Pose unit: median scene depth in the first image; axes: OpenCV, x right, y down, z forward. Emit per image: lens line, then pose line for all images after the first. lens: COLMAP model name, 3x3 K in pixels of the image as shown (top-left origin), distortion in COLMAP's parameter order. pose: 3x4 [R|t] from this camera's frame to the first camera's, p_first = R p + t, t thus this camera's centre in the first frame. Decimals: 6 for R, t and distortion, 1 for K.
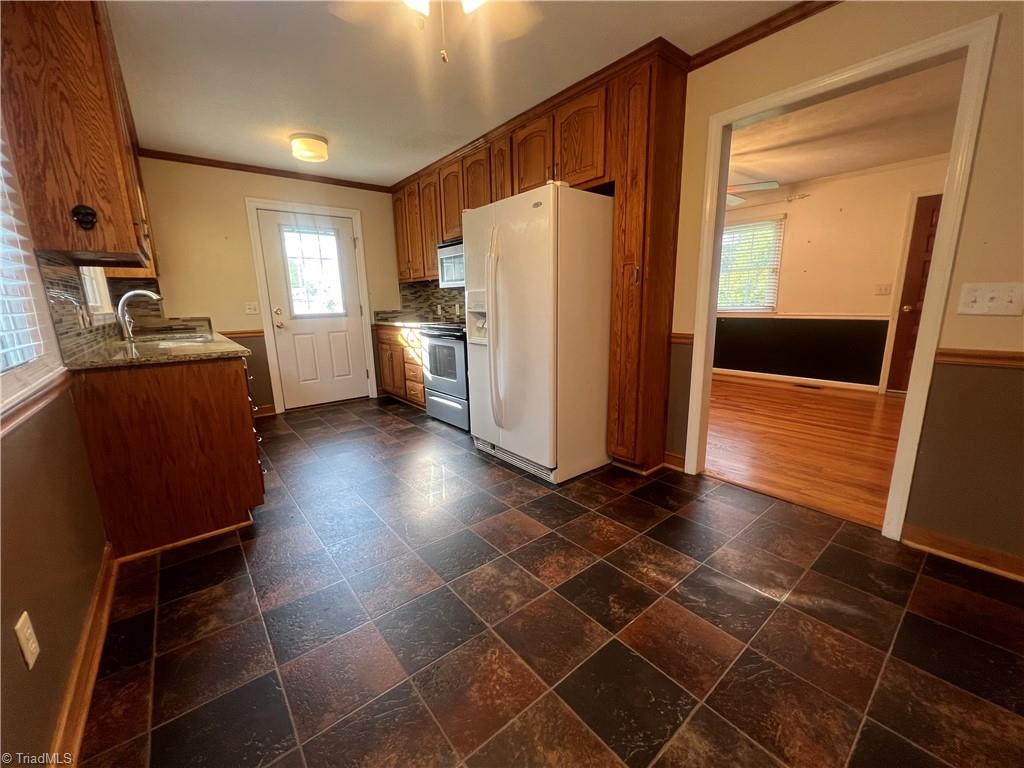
lens RADIAL K [[410.9, 0, 511.5], [0, 410.9, 387.6], [0, 0, 1]] dist [-0.003025, 0.000710]
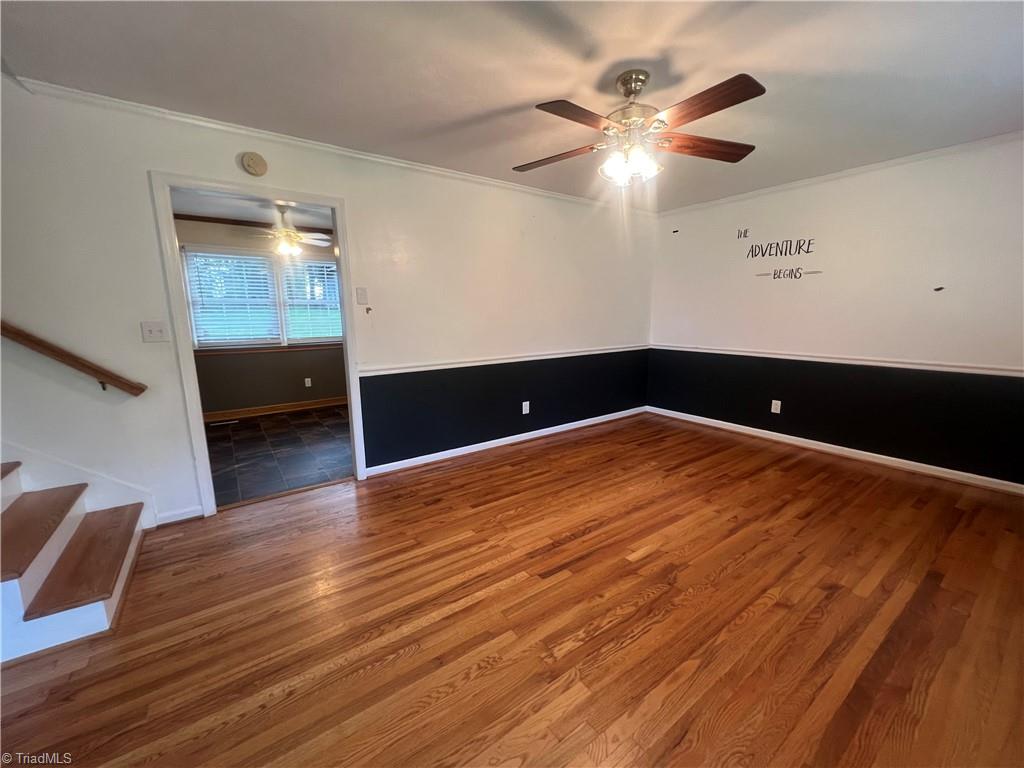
lens RADIAL K [[410.9, 0, 513.3], [0, 410.9, 387.5], [0, 0, 1]] dist [-0.003025, 0.000710]
pose [[-0.059154, 0.199890, -0.978031, 1.429124], [-0.195950, 0.958361, 0.207722, -0.361470], [0.978828, 0.203933, -0.017523, 1.292057]]
